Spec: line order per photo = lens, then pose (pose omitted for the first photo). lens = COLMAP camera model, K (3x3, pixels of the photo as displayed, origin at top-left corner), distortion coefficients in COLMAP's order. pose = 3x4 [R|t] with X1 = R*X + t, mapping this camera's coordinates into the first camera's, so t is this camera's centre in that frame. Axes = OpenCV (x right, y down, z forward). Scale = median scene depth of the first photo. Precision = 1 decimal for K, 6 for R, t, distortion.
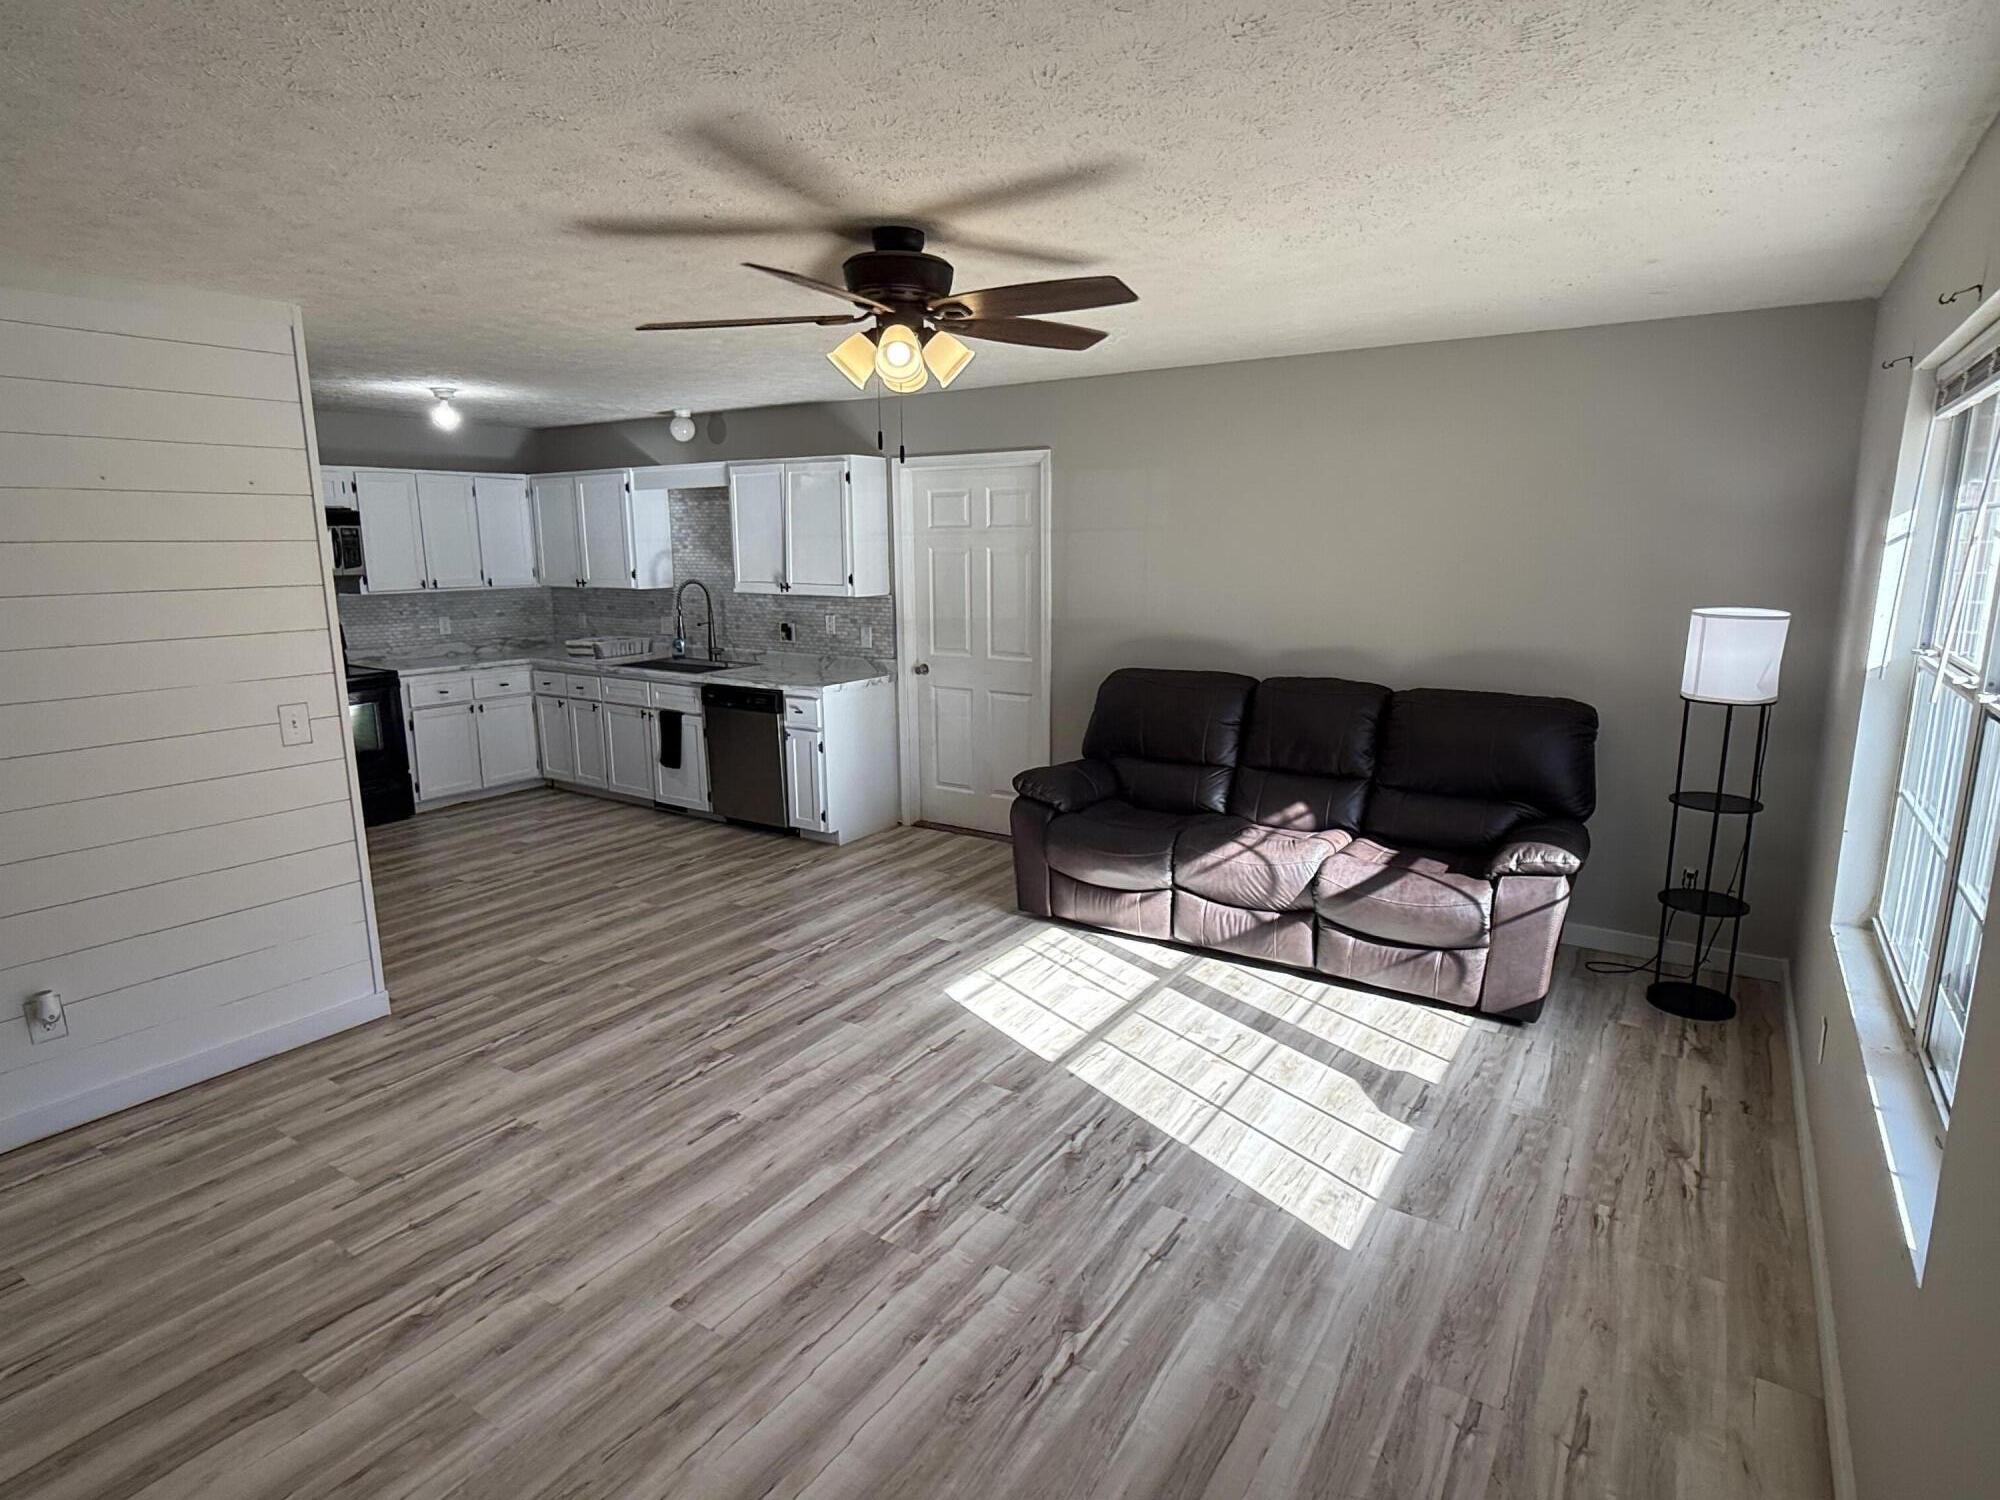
lens RADIAL K [[1080.2, 0, 1004.2], [0, 1080.2, 753.5], [0, 0, 1]] dist [0.002664, -0.002710]
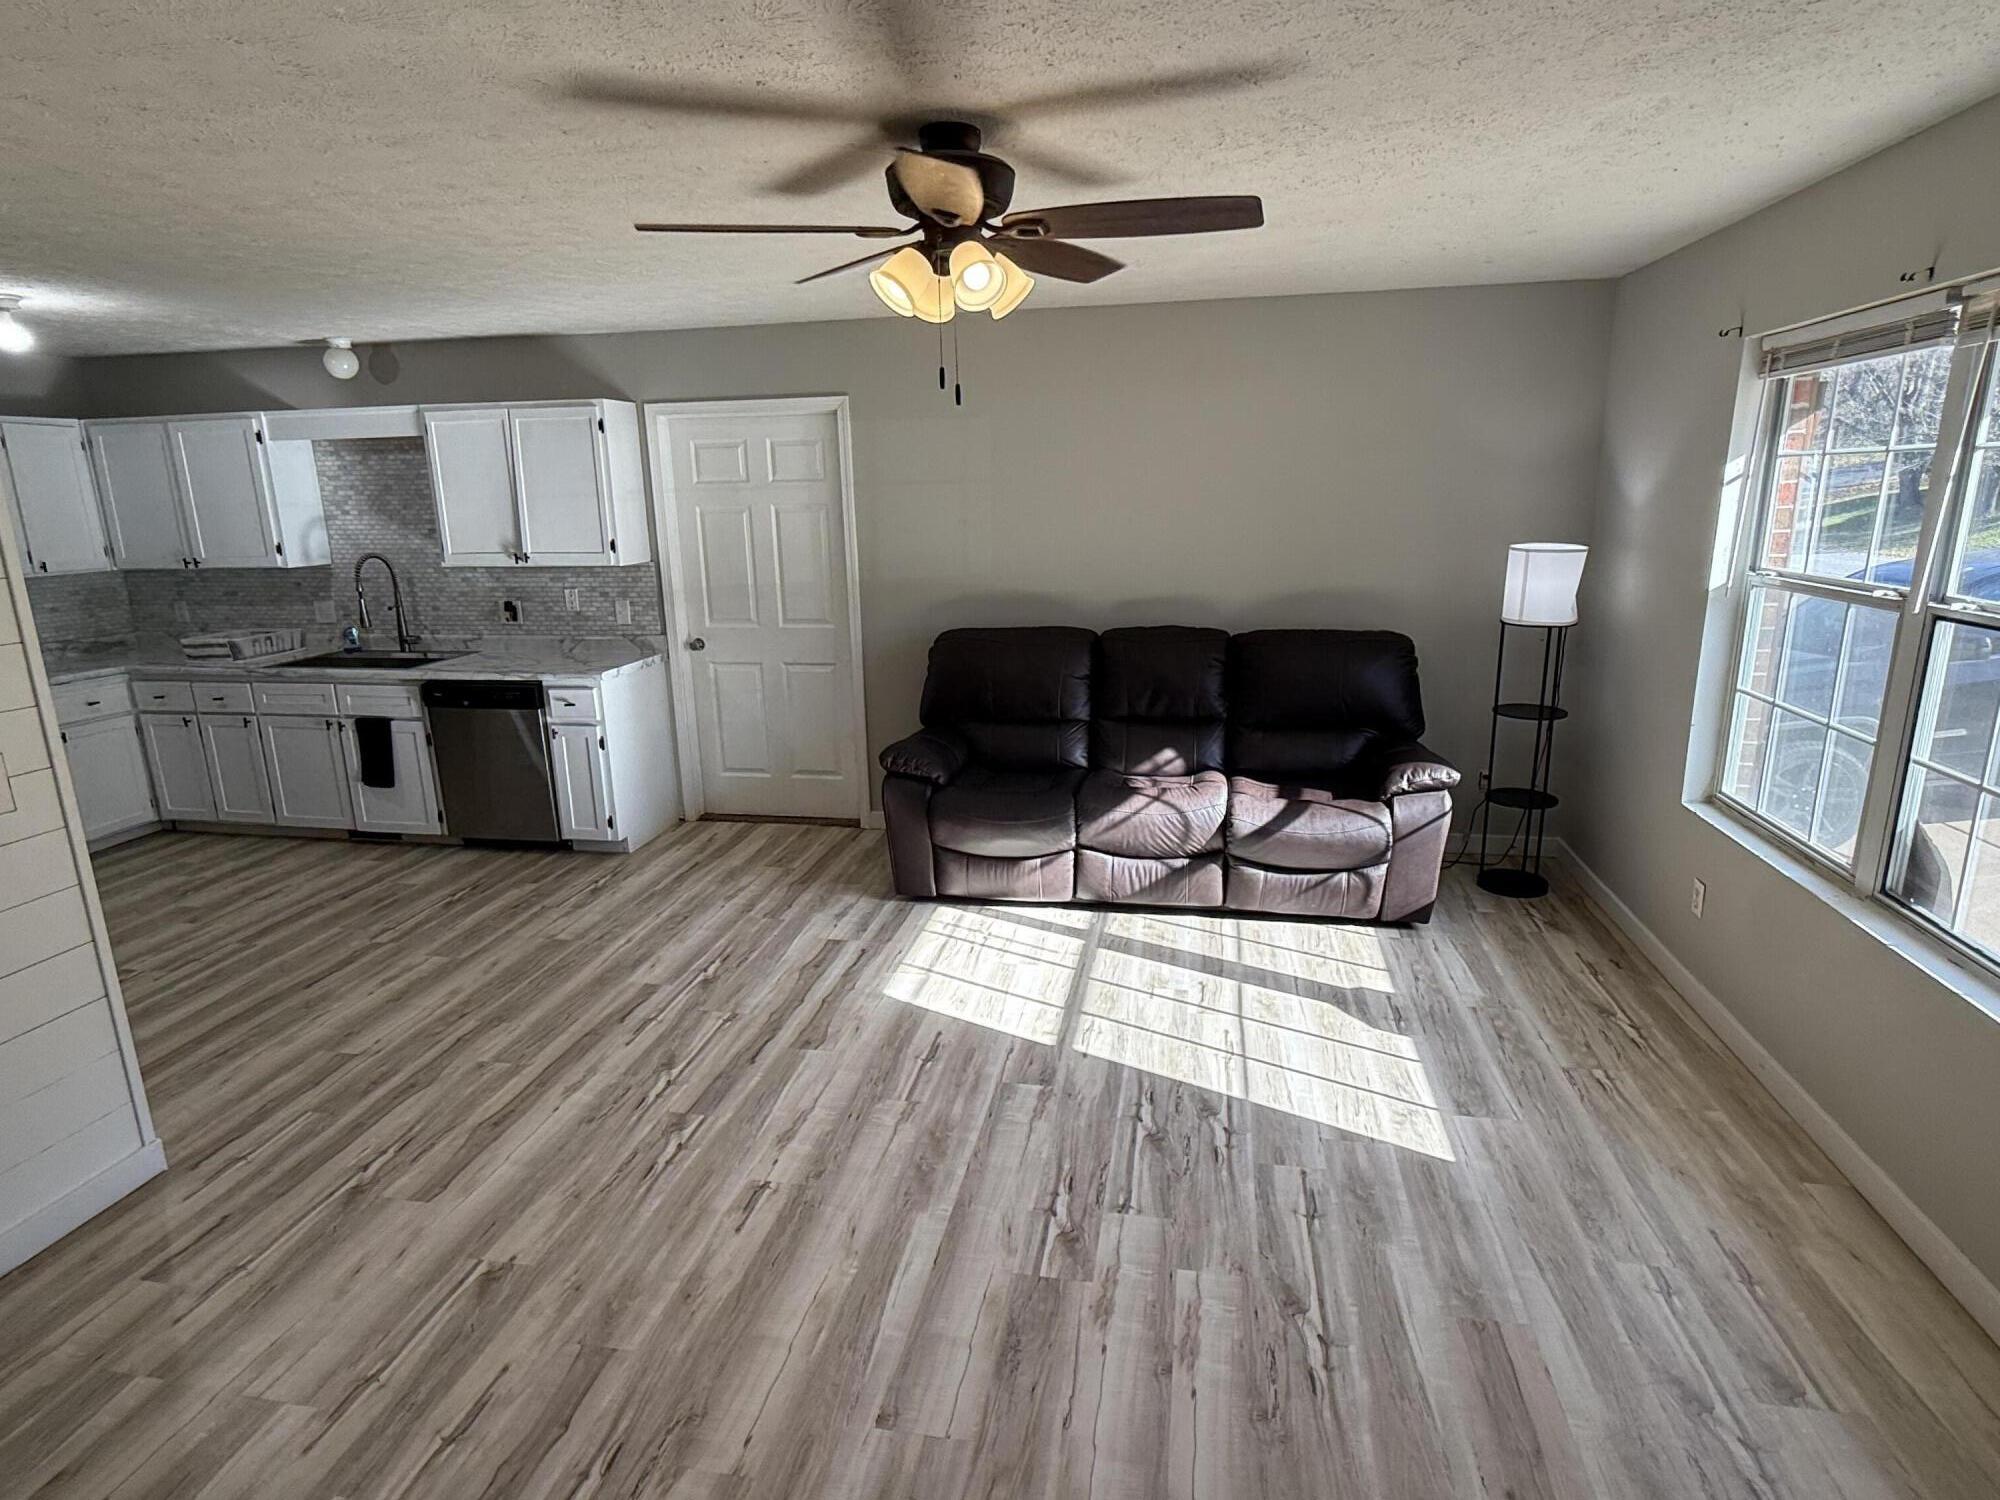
lens RADIAL K [[1080.2, 0, 999.2], [0, 1080.2, 756.4], [0, 0, 1]] dist [0.002664, -0.002710]
pose [[0.923293, -0.105667, 0.369276, -0.267848], [0.090315, 0.994184, 0.058670, -0.023454], [-0.373328, -0.020819, 0.927466, 0.115392]]
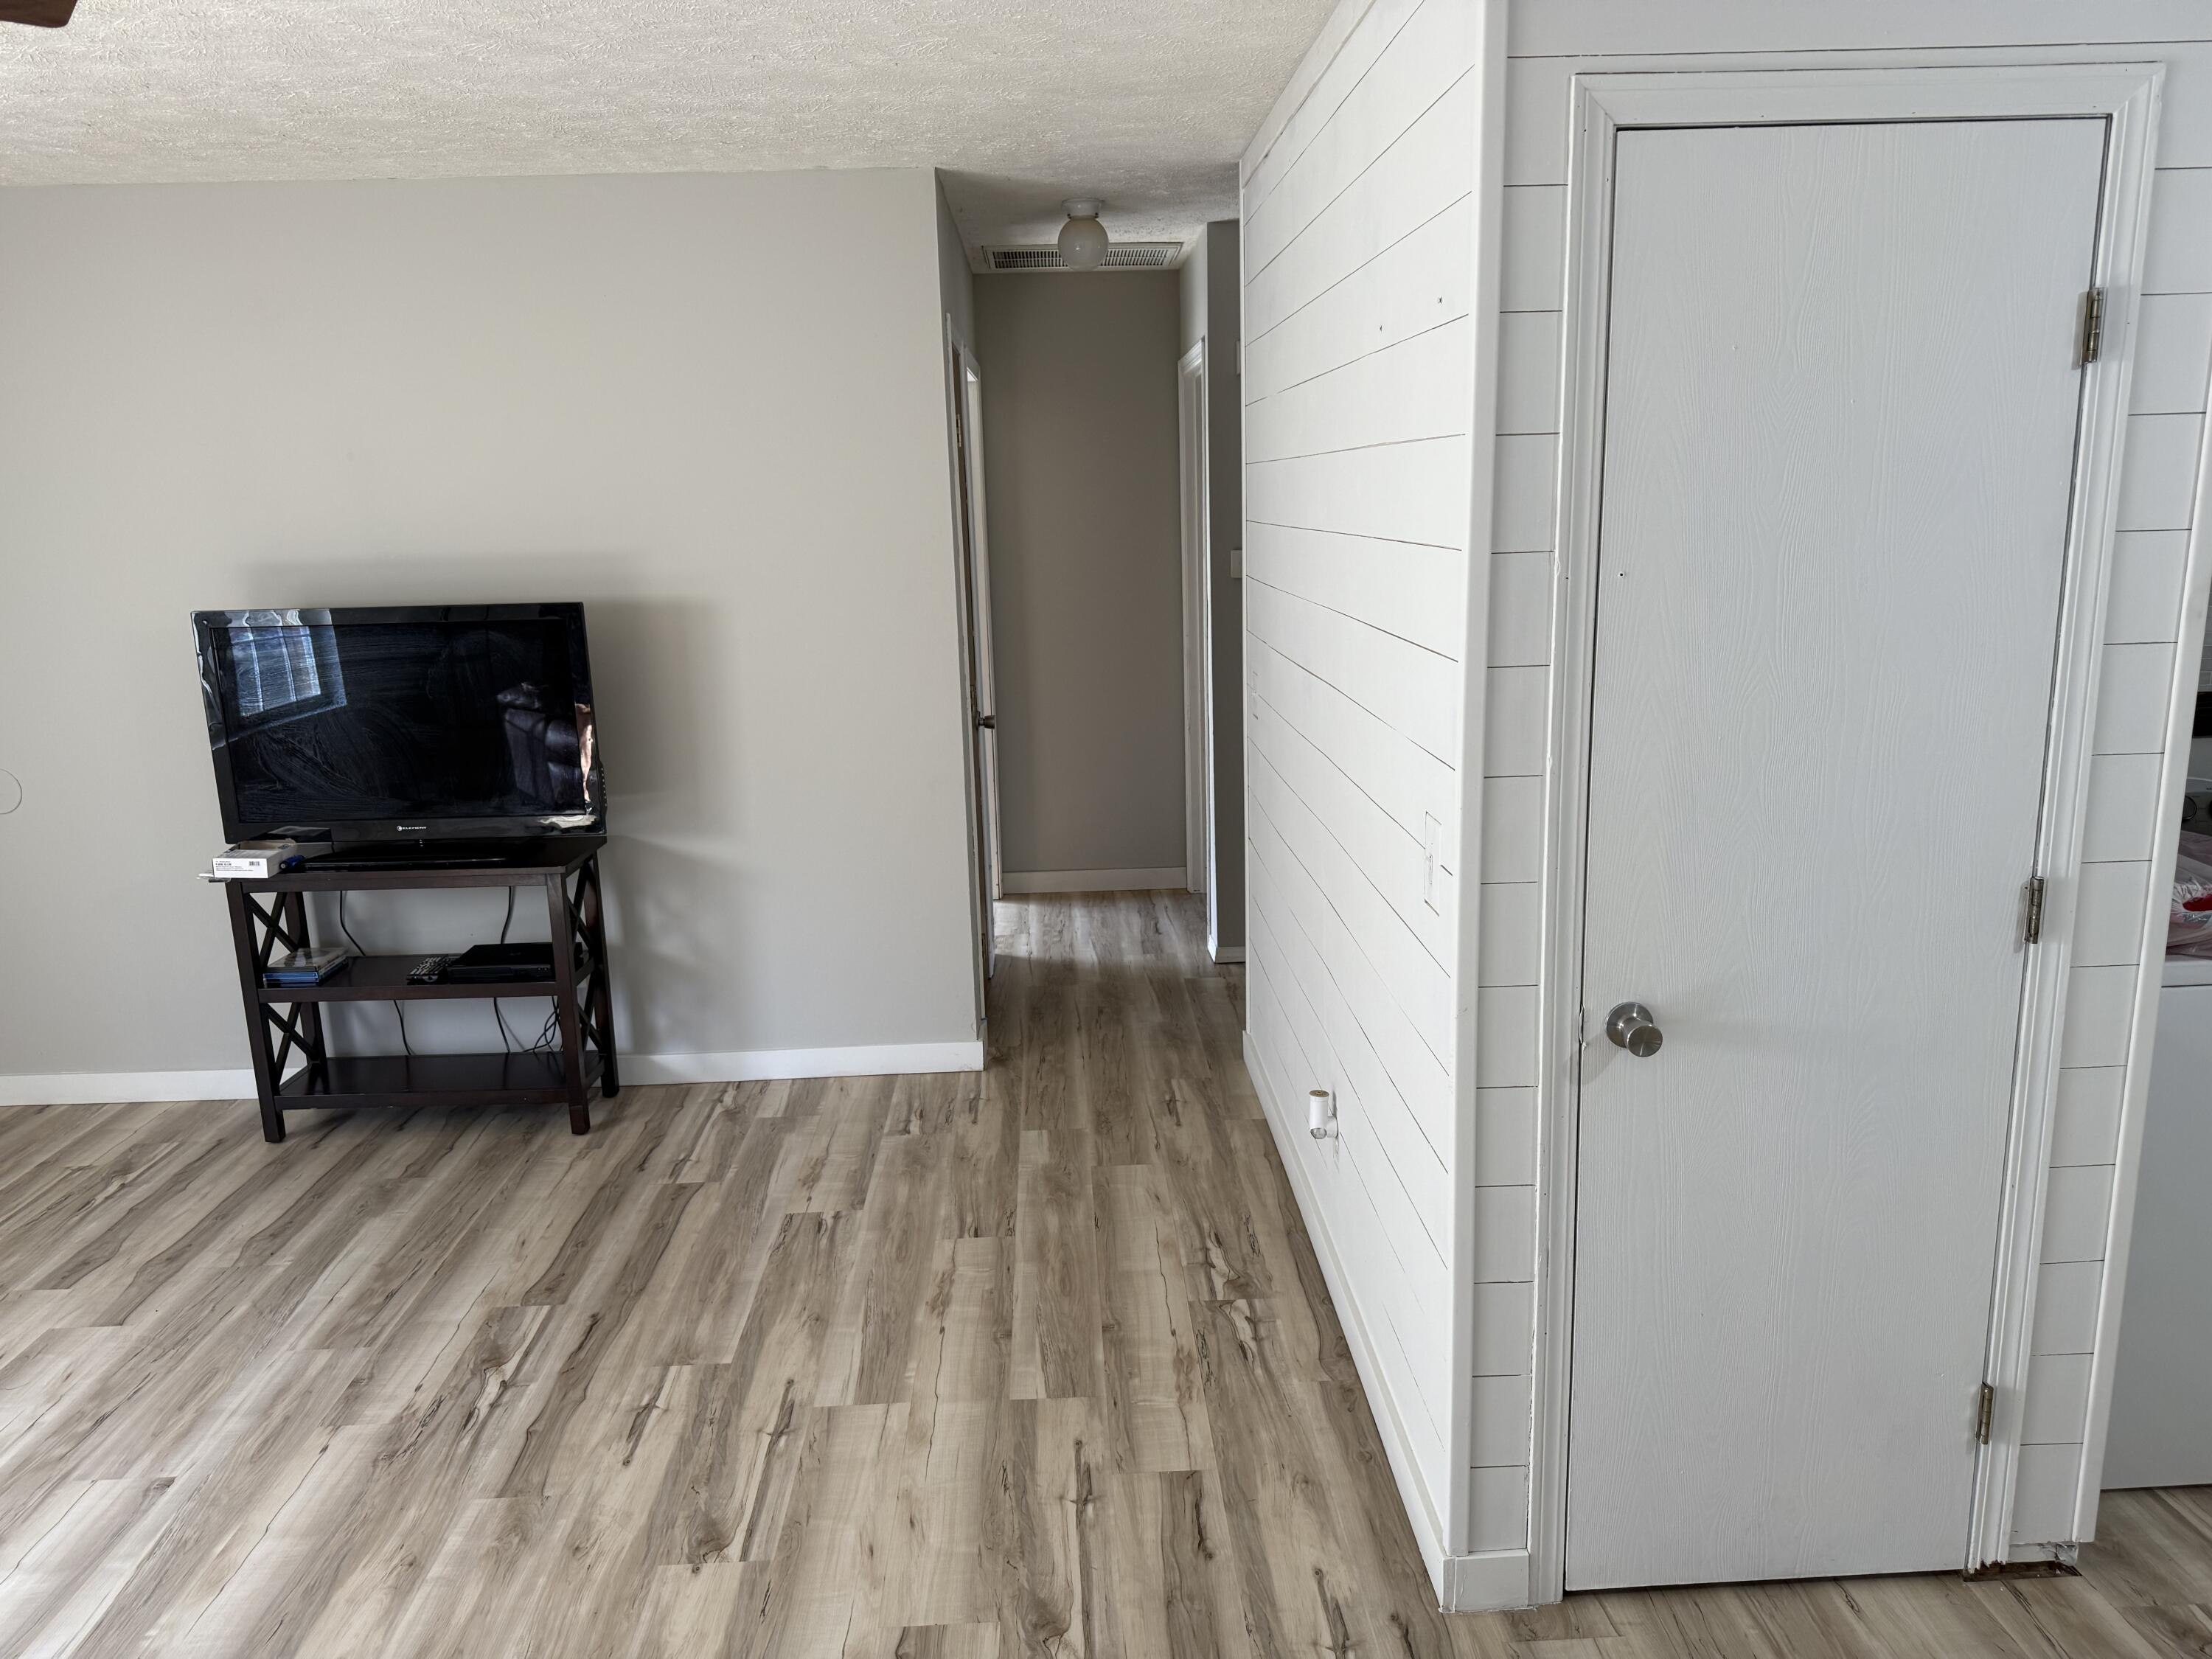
lens RADIAL K [[1582.7, 0, 1102.7], [0, 1582.7, 827.0], [0, 0, 1]] dist [0.004621, -0.010295]
pose [[-0.815120, 0.156030, -0.557883, -0.164564], [-0.079872, 0.923574, 0.375008, -0.223368], [0.573759, 0.350236, -0.740362, 1.159985]]
